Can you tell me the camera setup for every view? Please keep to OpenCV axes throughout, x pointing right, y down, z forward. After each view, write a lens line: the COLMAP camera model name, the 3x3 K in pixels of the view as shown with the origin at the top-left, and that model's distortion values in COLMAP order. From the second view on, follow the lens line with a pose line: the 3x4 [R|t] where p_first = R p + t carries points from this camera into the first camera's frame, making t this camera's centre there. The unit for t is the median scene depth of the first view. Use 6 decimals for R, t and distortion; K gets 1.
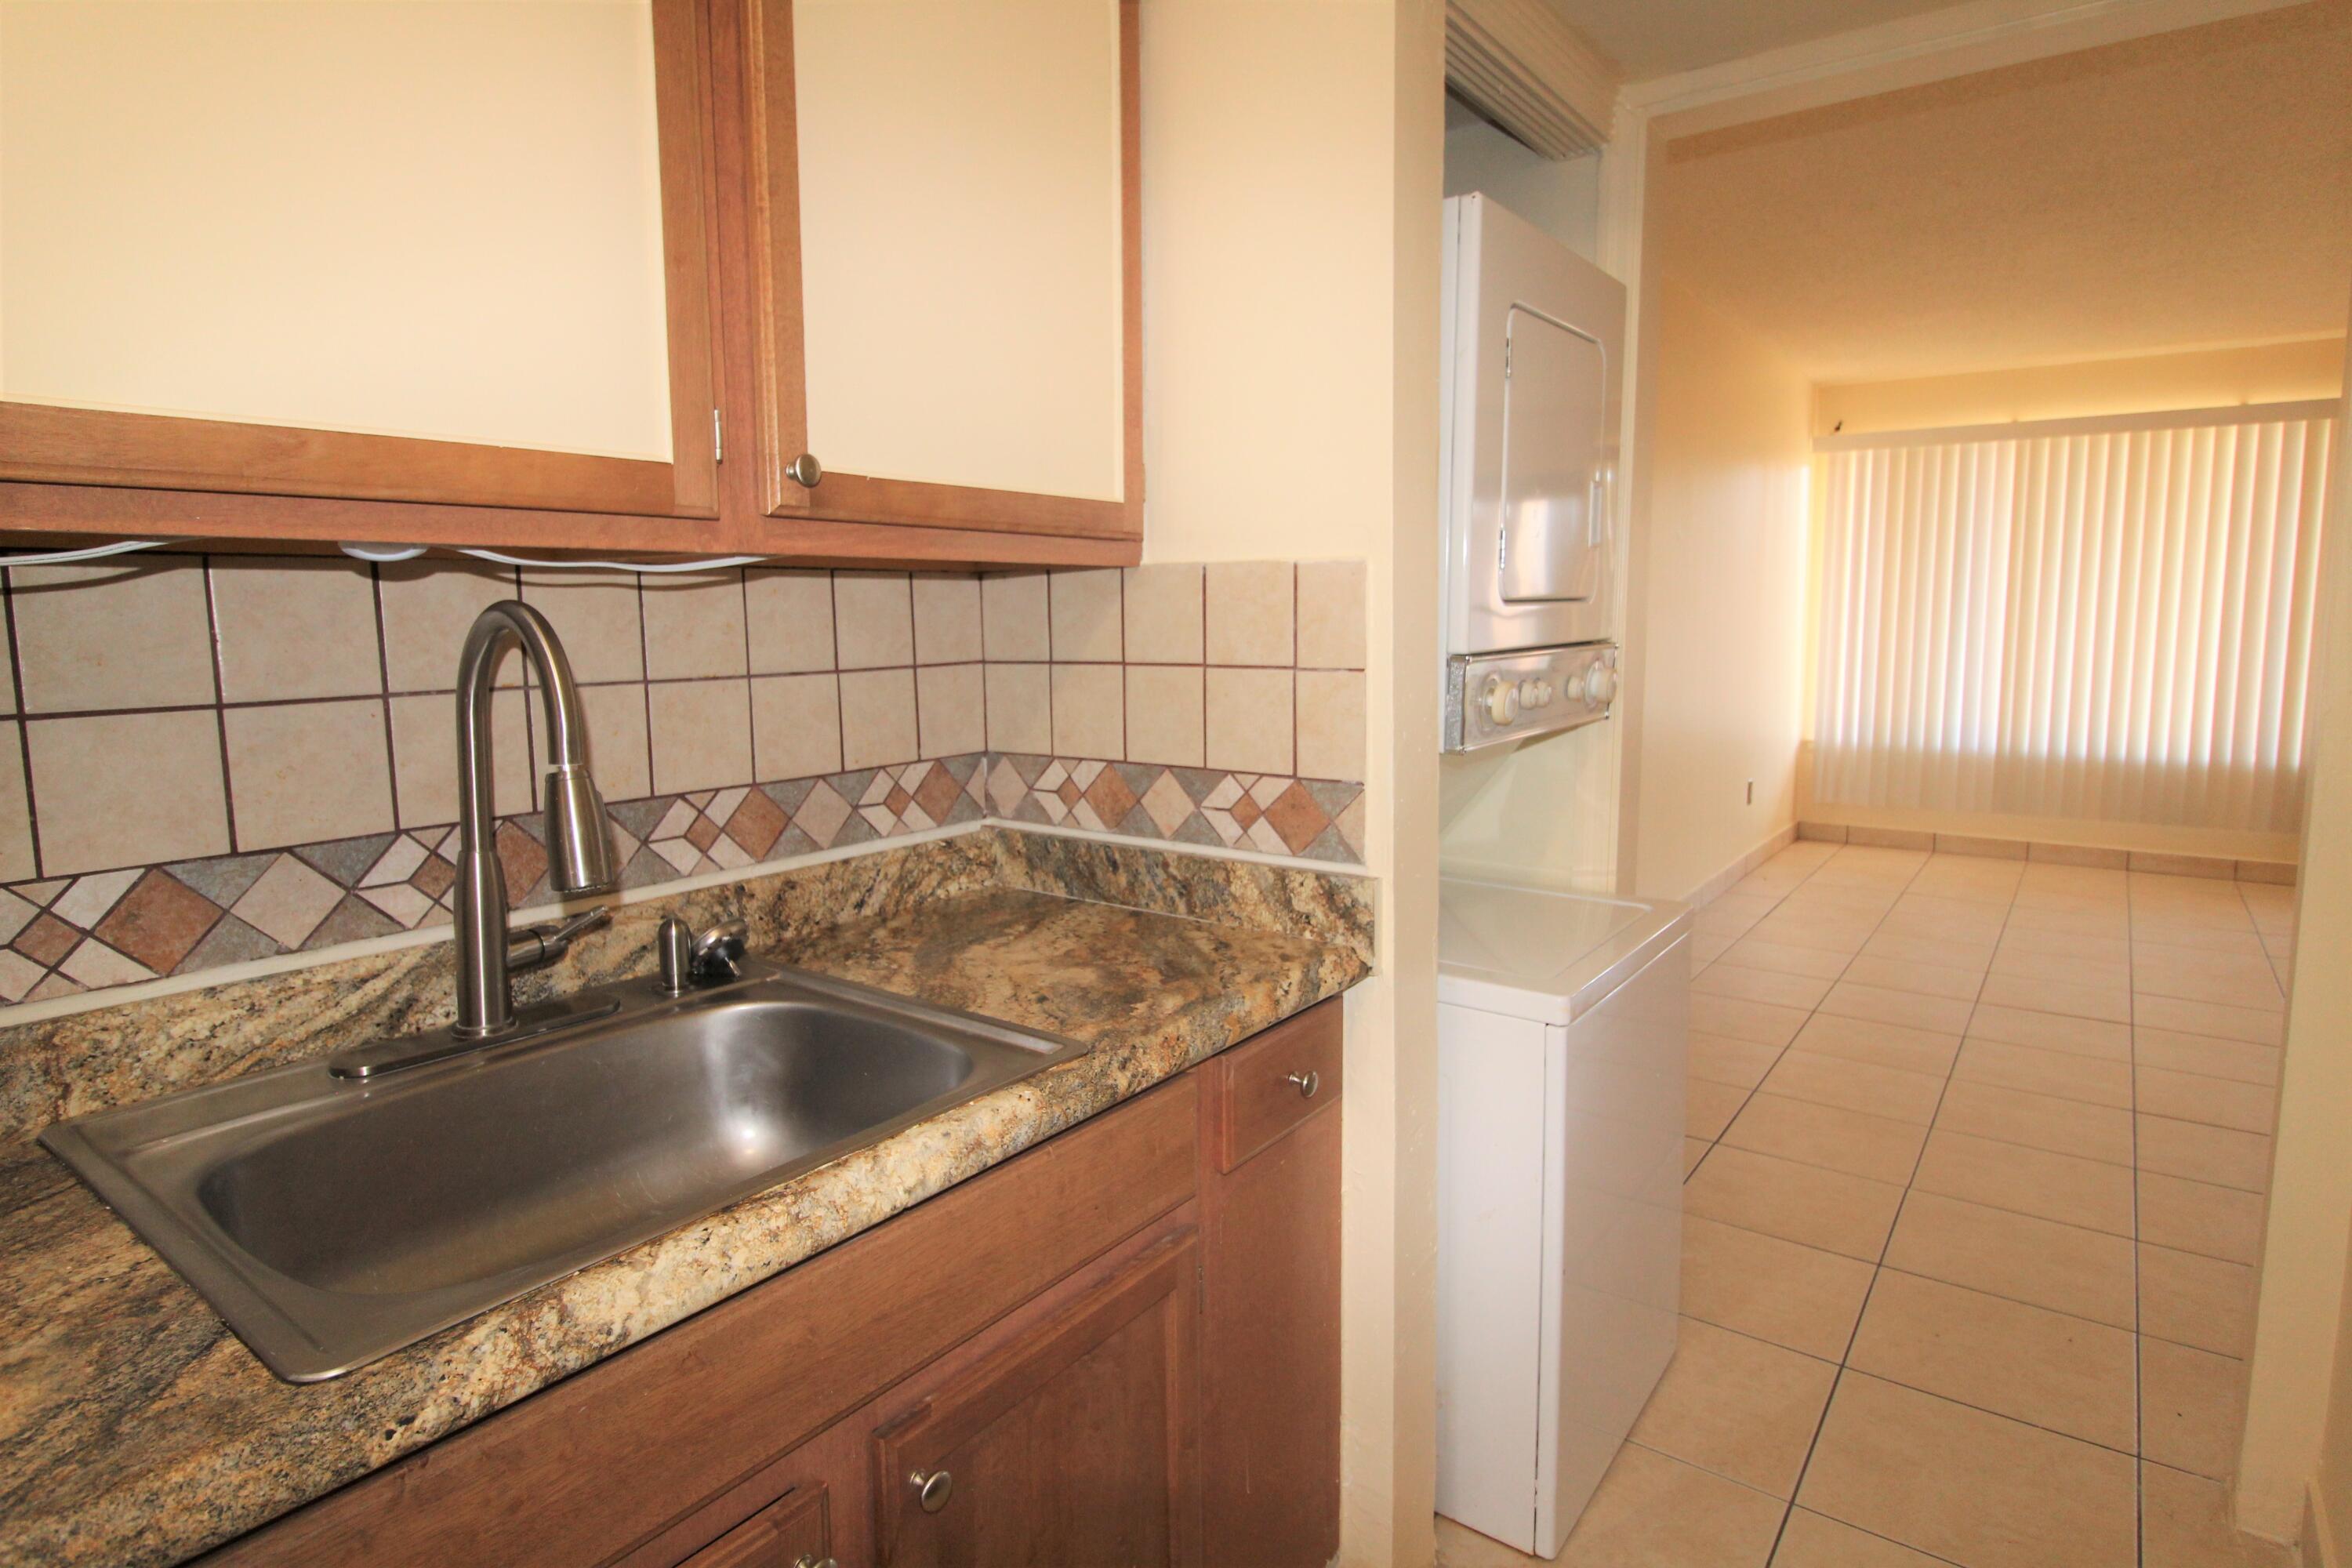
lens RADIAL K [[1269.6, 0, 1177.9], [0, 1269.6, 761.3], [0, 0, 1]] dist [-0.001873, -0.003958]
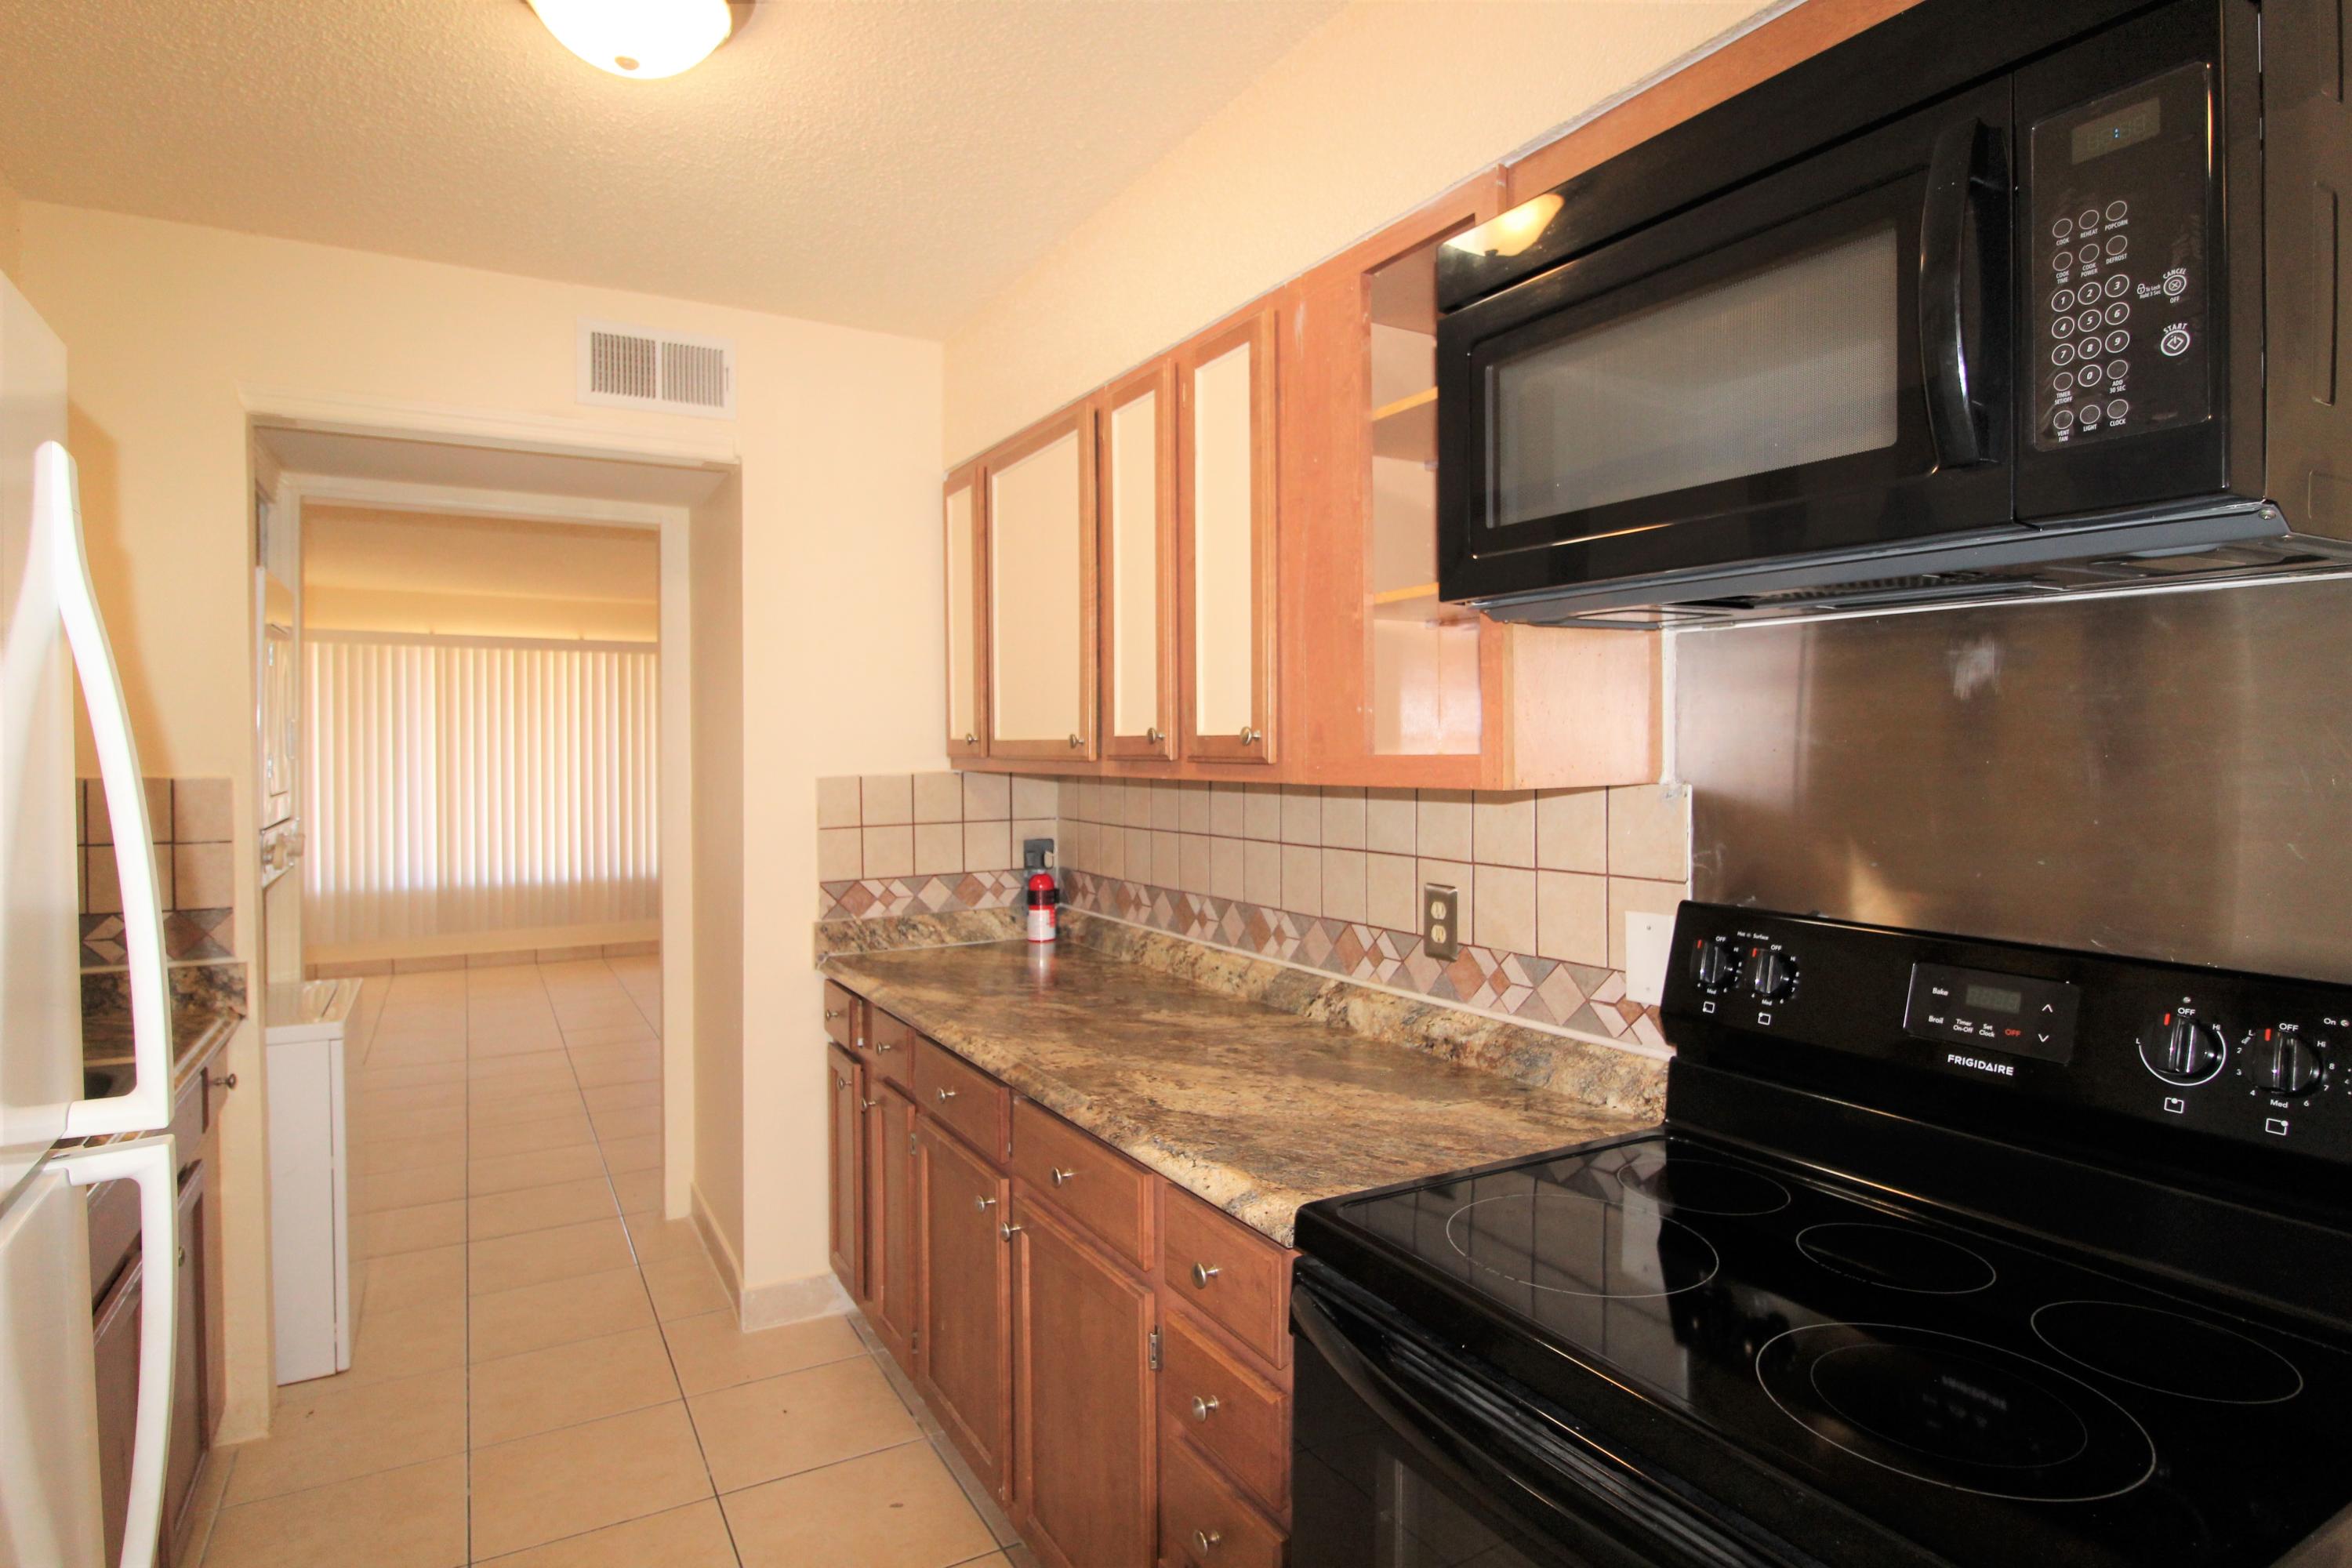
lens RADIAL K [[1269.6, 0, 1180.3], [0, 1269.6, 762.3], [0, 0, 1]] dist [-0.001873, -0.003958]
pose [[0.408233, -0.002901, 0.912873, -0.247390], [0.110420, 0.992809, -0.046224, 0.011764], [-0.906175, 0.119670, 0.405618, -0.242494]]
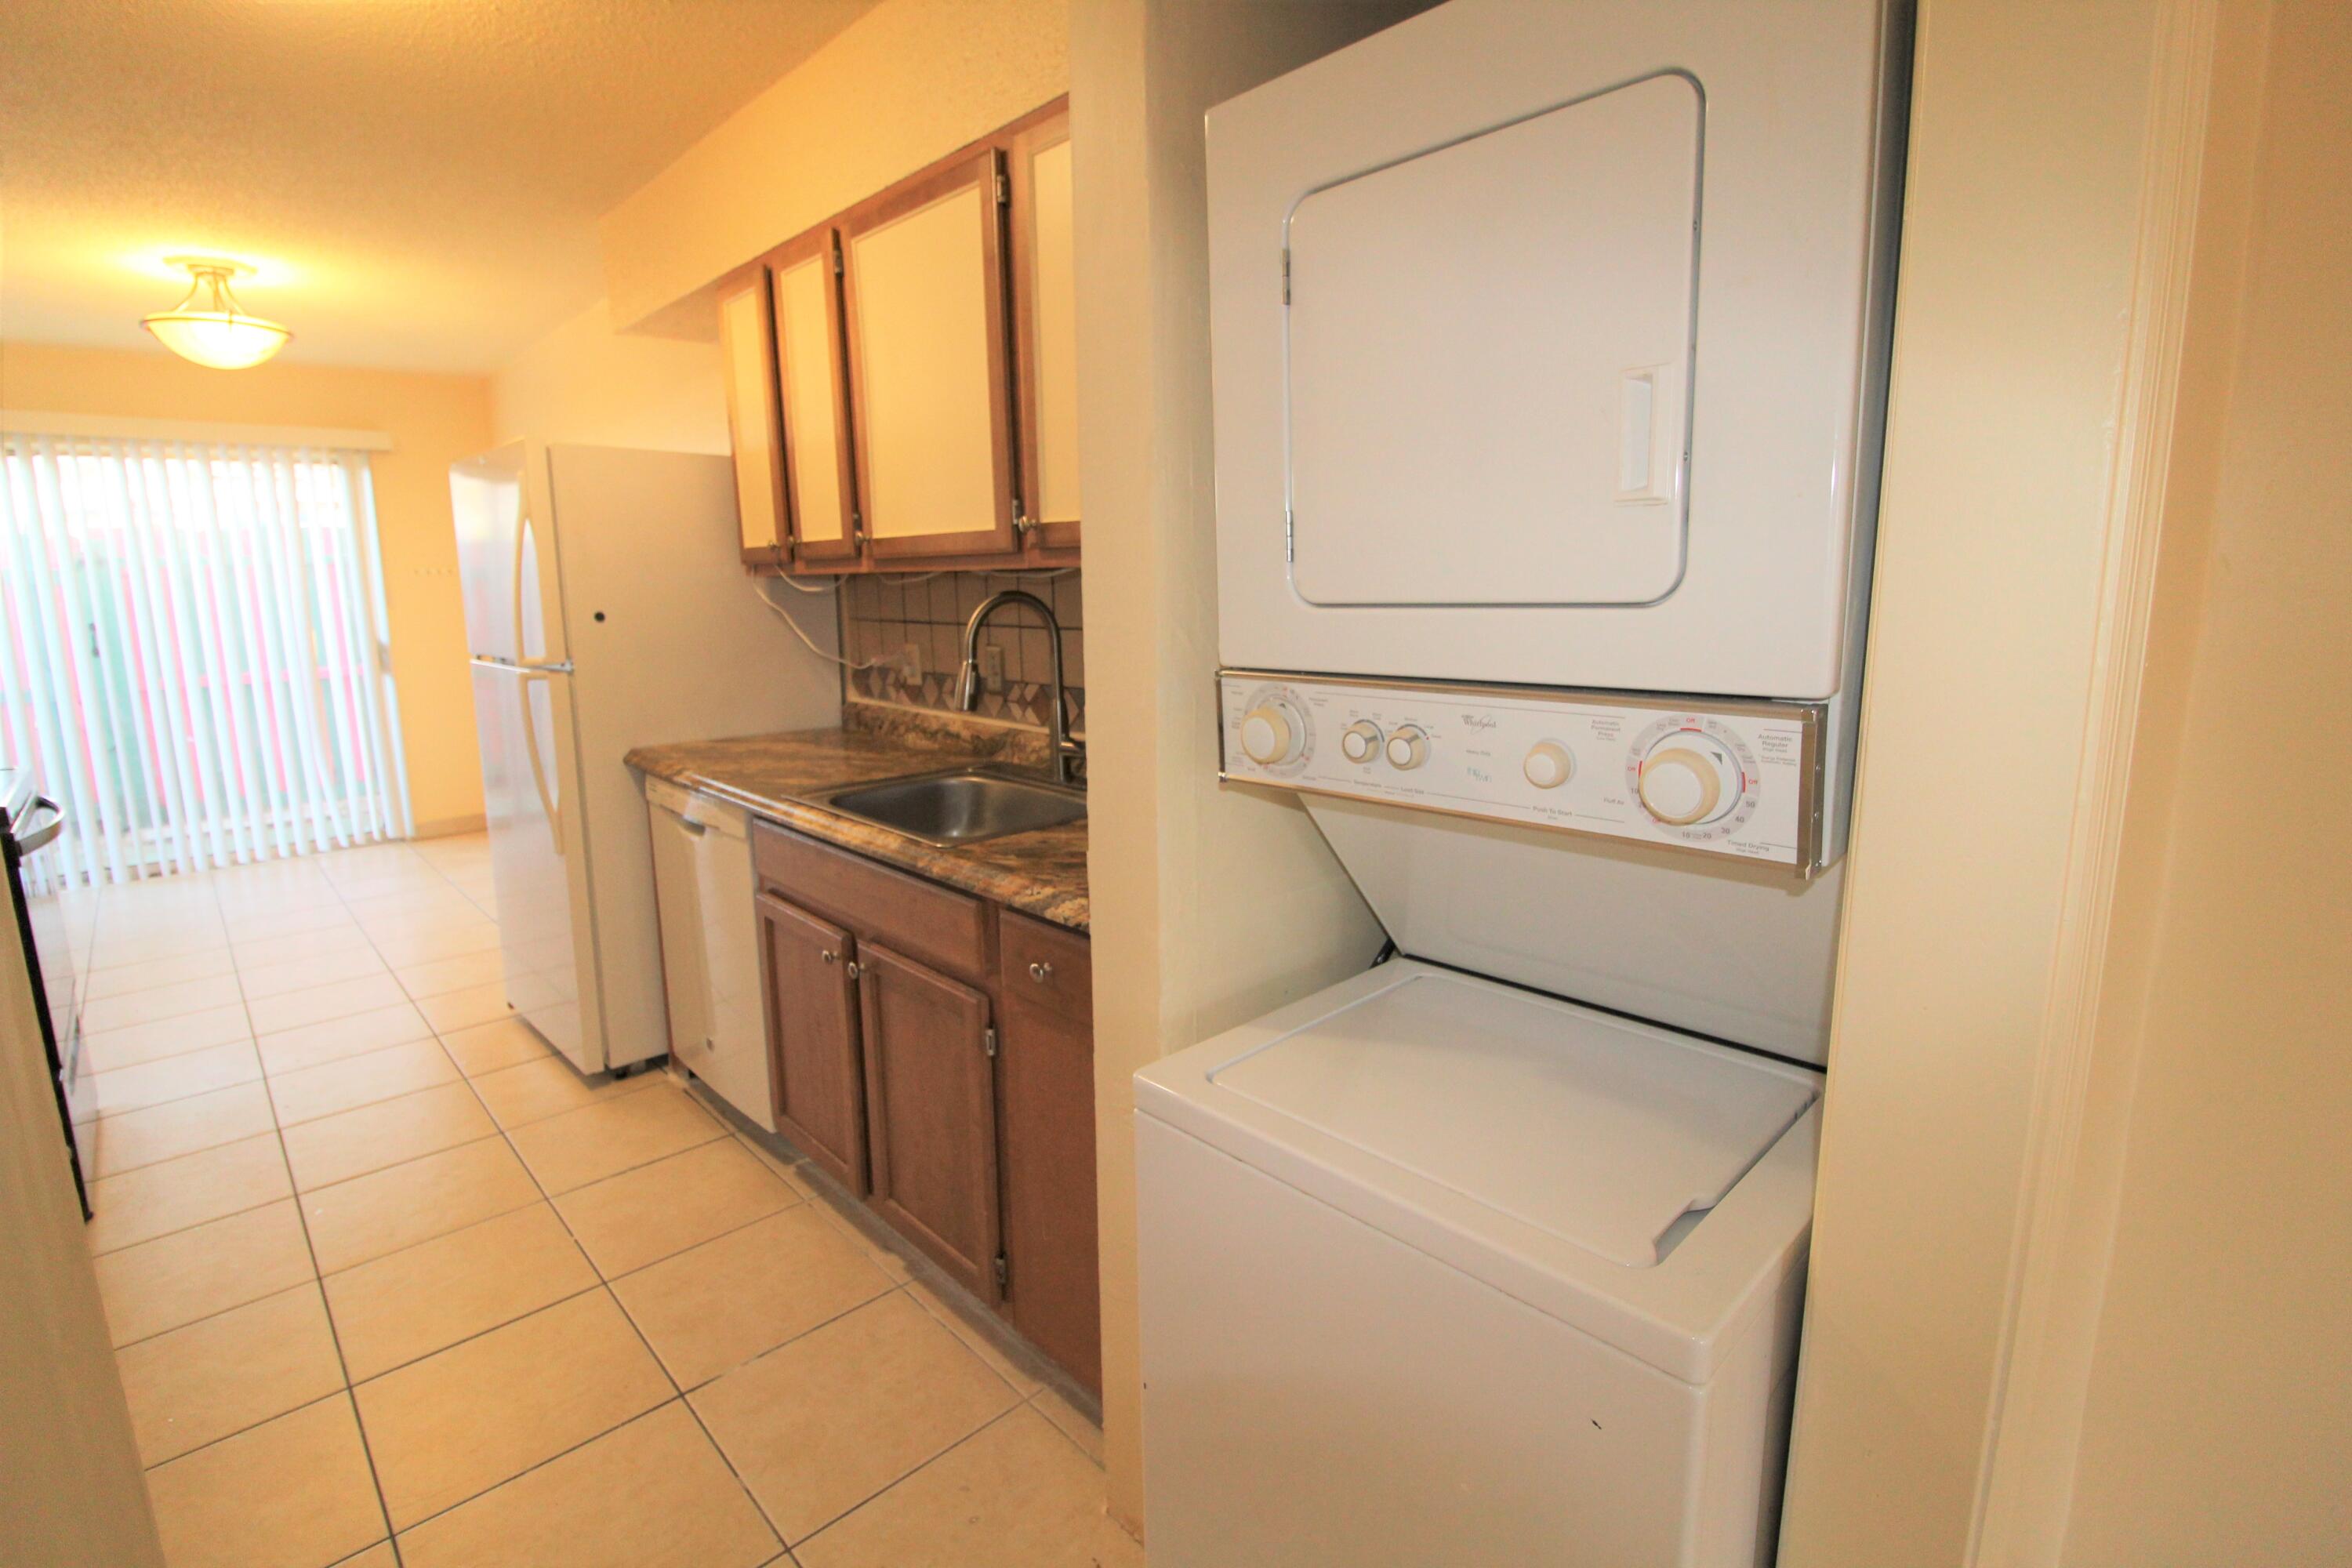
lens RADIAL K [[1116.2, 0, 1175.1], [0, 1116.2, 772.6], [0, 0, 1]] dist [-0.000117, -0.000001]
pose [[-0.180304, 0.185626, -0.965937, 0.332676], [-0.102434, 0.973148, 0.206132, -0.057111], [0.978263, 0.136111, -0.156448, 0.373827]]
